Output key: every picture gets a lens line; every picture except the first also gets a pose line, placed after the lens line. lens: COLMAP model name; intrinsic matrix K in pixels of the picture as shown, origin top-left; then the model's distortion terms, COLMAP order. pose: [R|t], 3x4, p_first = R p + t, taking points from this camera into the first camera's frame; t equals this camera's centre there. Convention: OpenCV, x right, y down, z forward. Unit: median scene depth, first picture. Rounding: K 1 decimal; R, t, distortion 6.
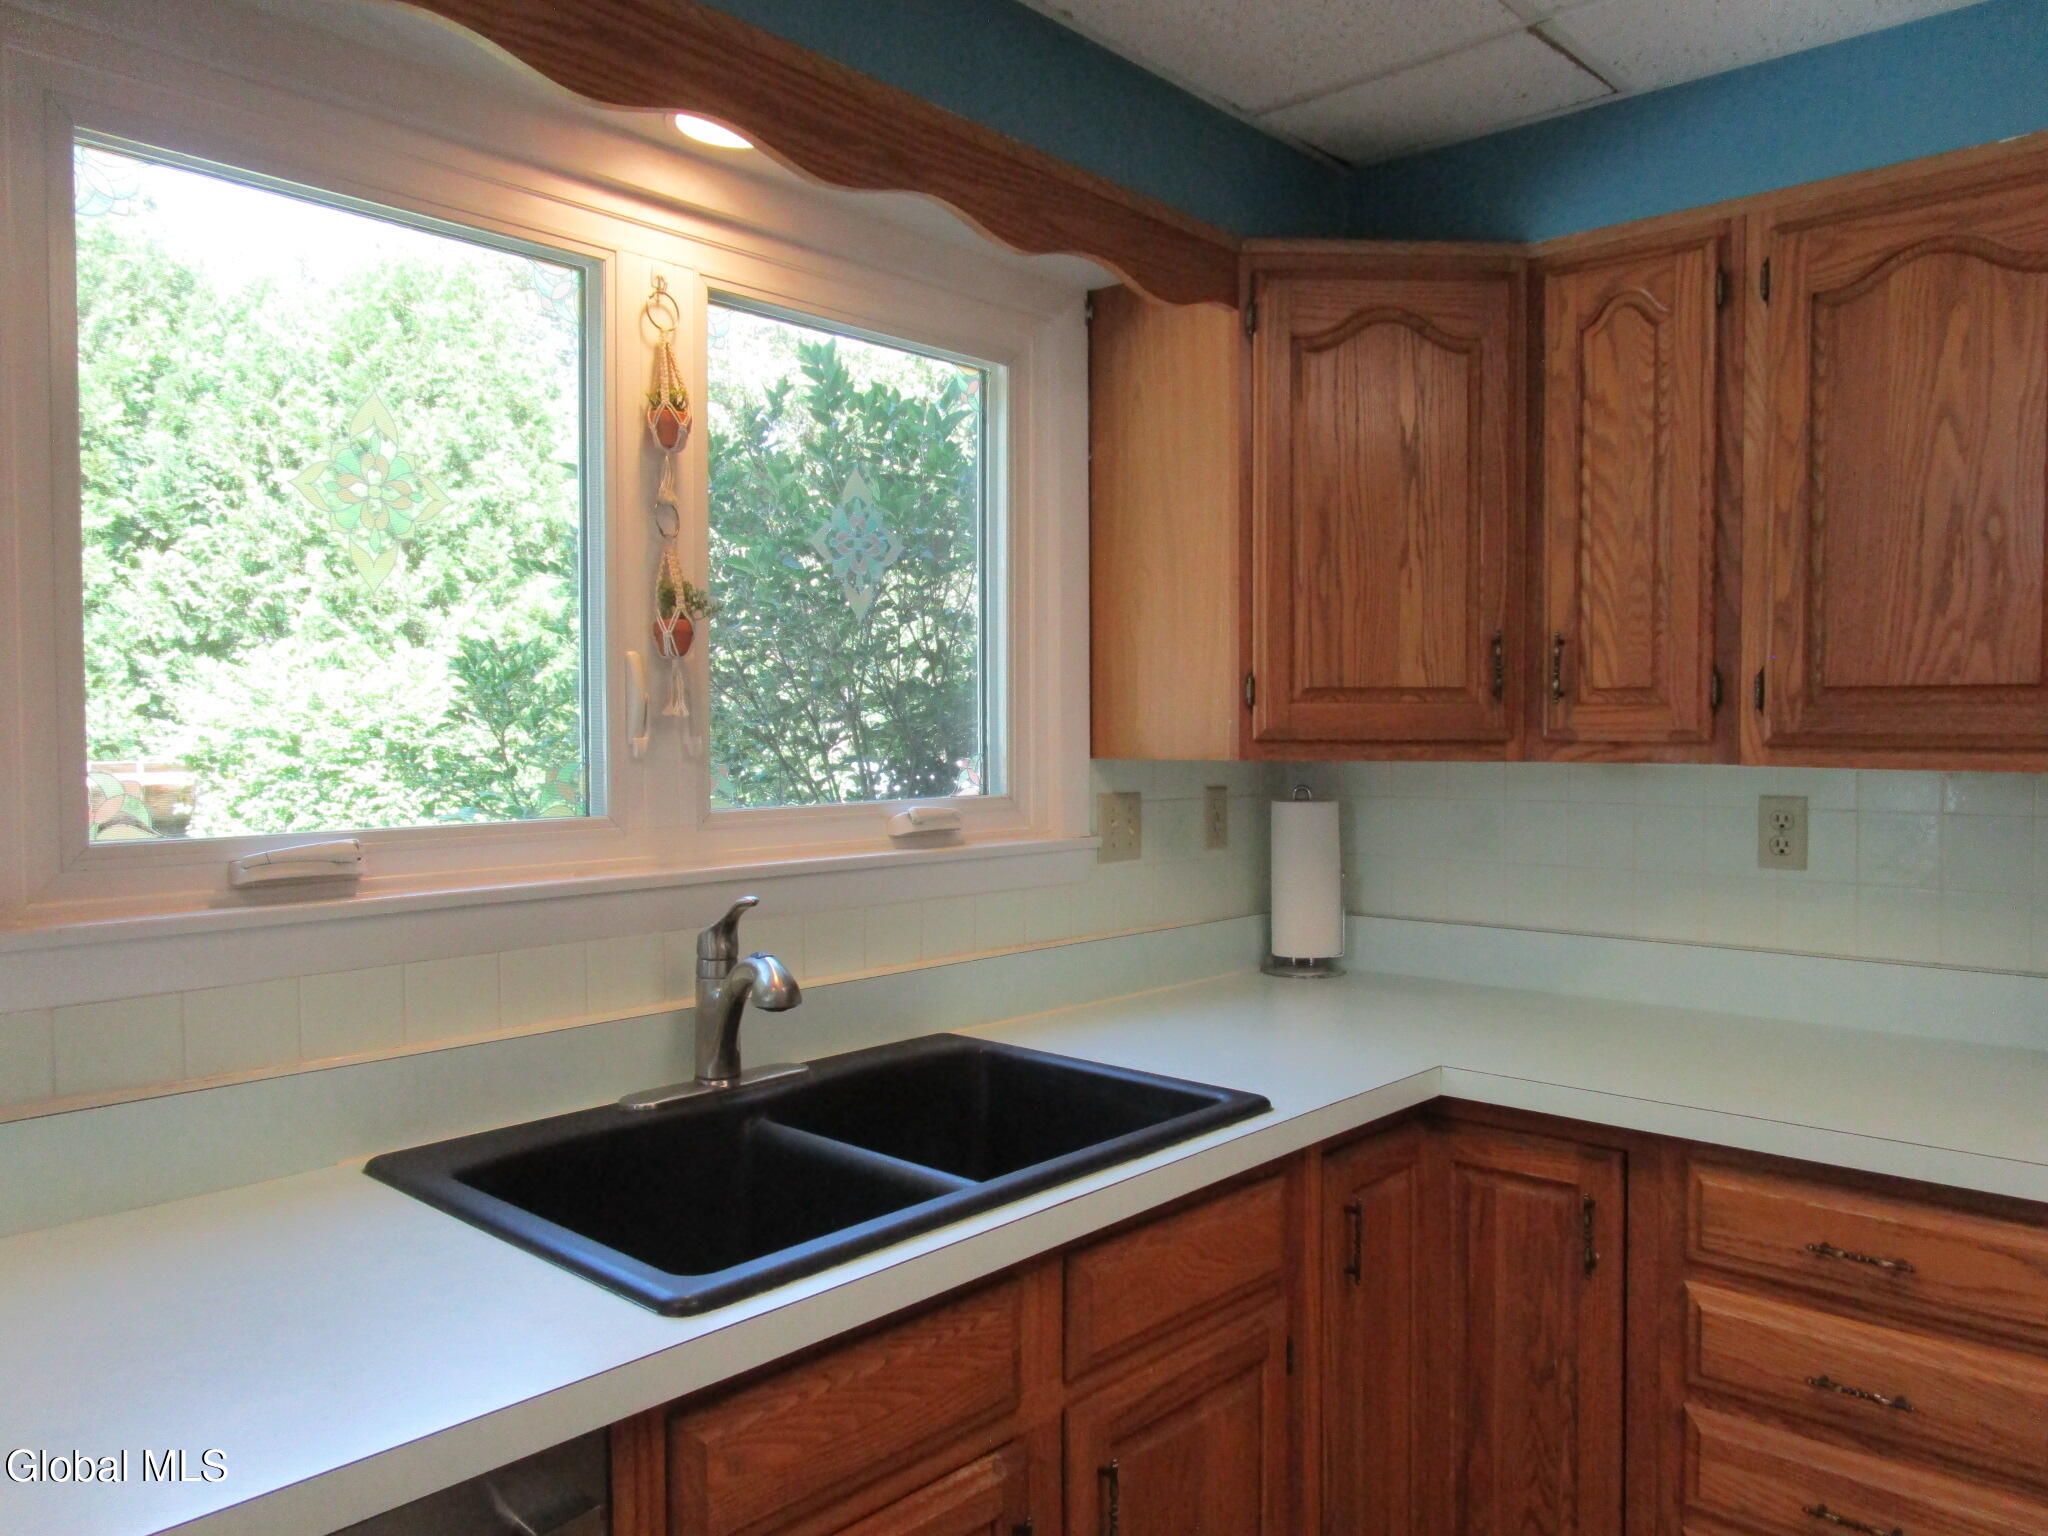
lens RADIAL K [[1457.7, 0, 1016.9], [0, 1457.7, 773.8], [0, 0, 1]] dist [-0.014341, -0.001105]
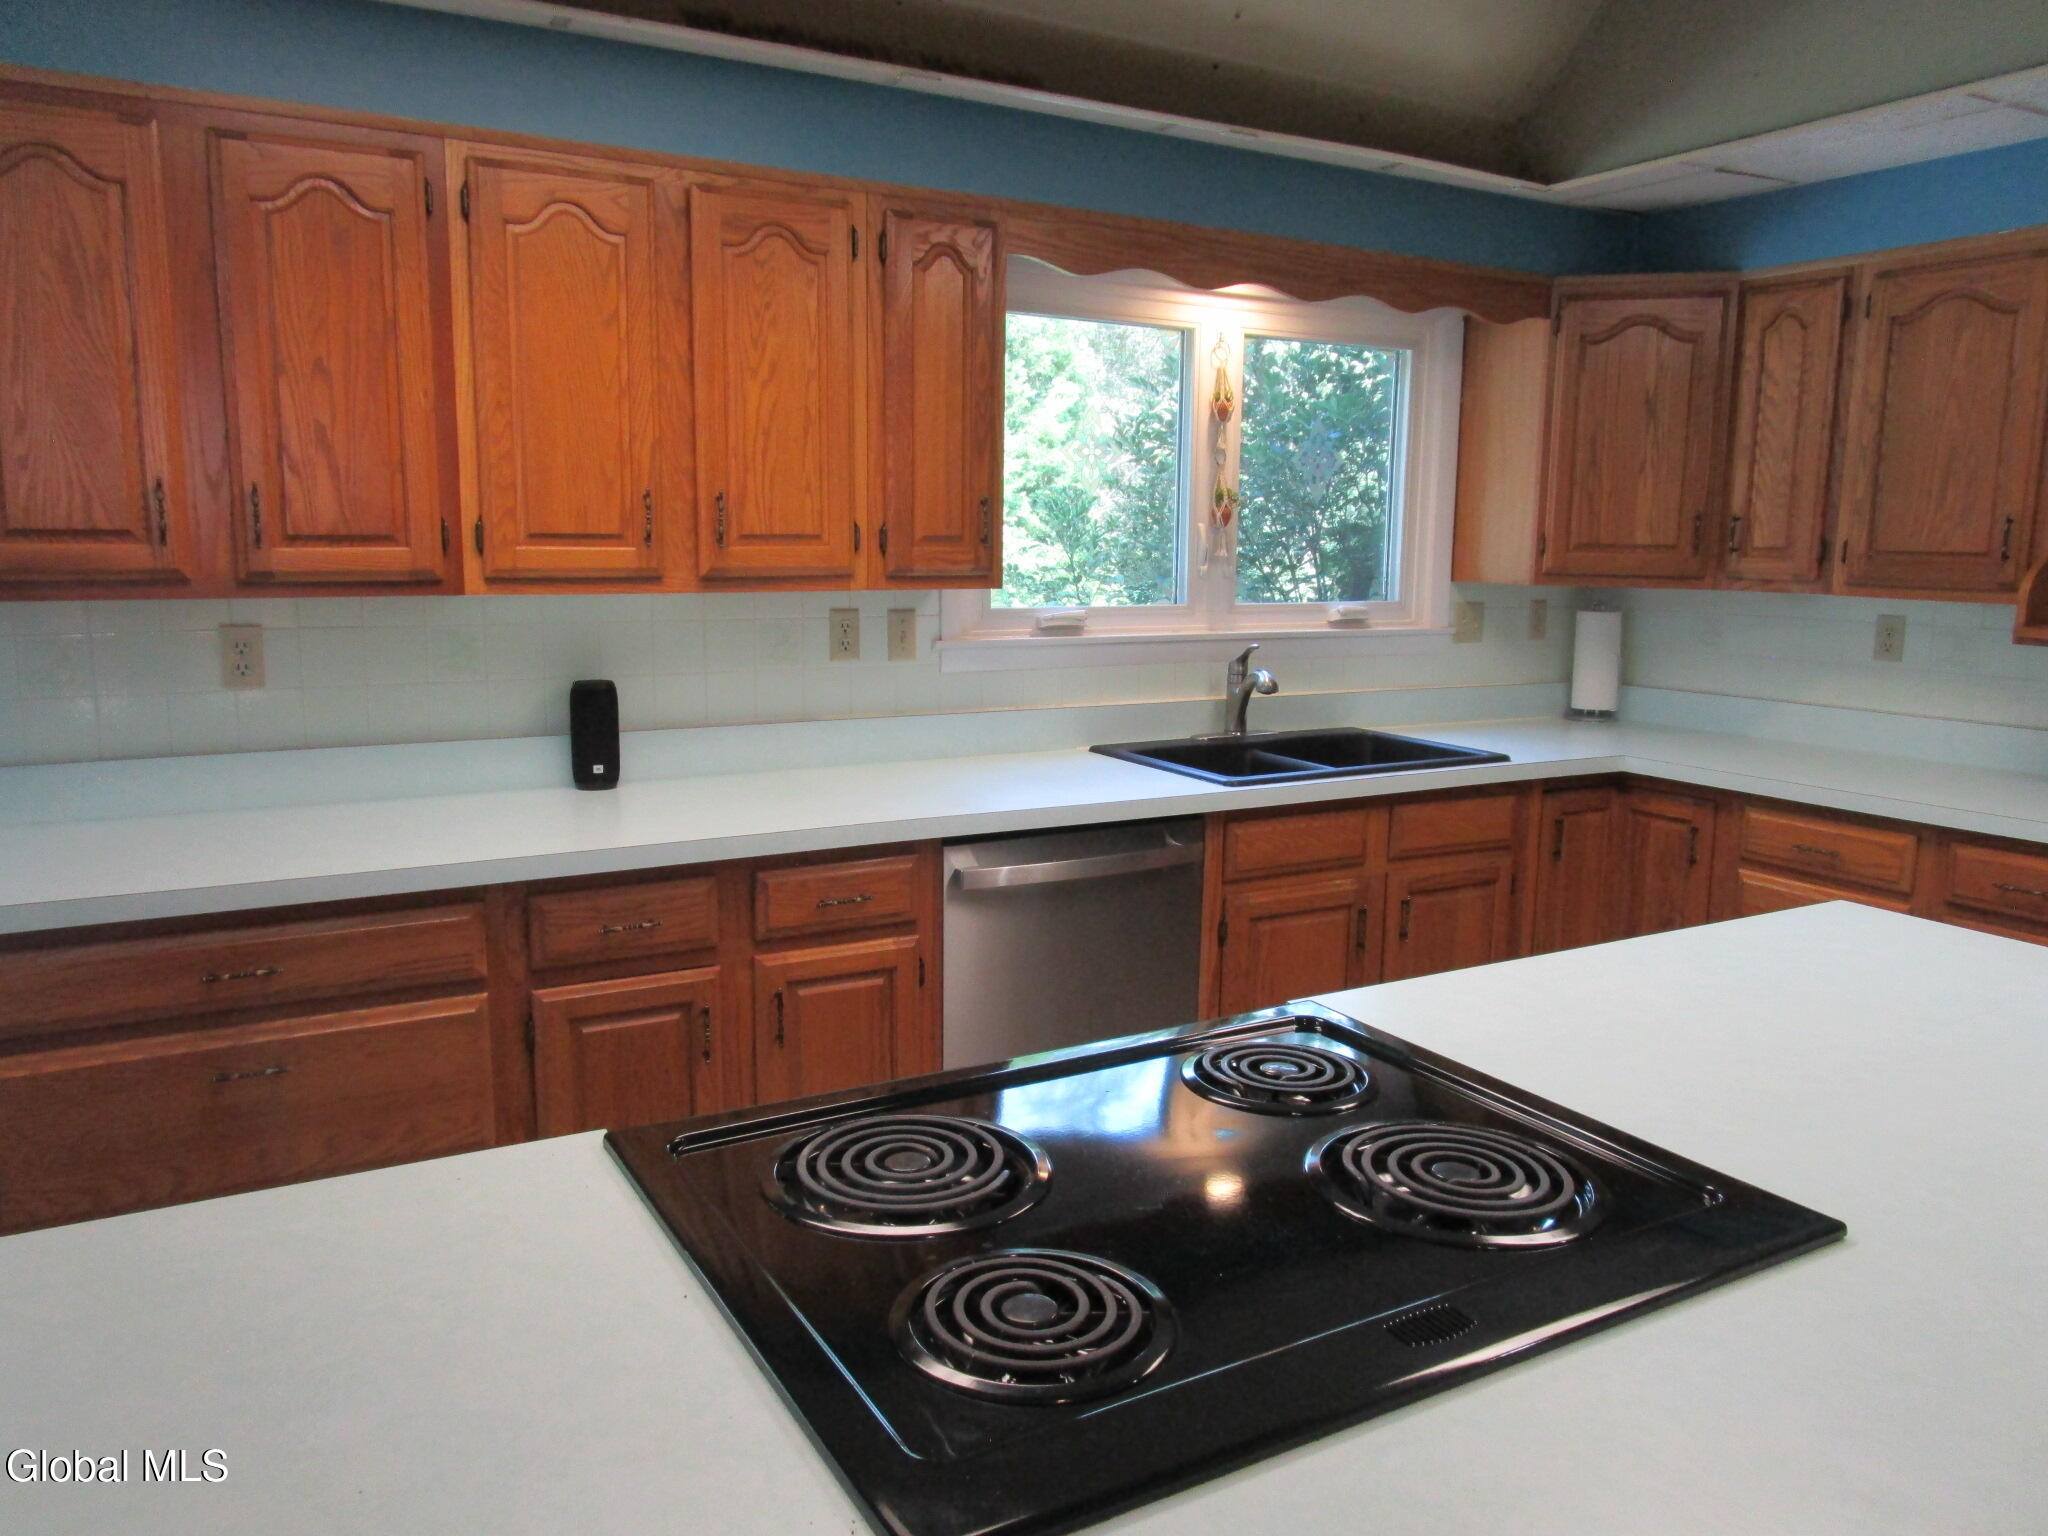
lens RADIAL K [[1467.4, 0, 1012.8], [0, 1467.4, 770.0], [0, 0, 1]] dist [-0.015919, -0.001943]
pose [[0.949797, 0.062301, -0.306602, 0.113540], [-0.022863, 0.991174, 0.130580, -0.003920], [0.312032, -0.117015, 0.942838, -0.884197]]
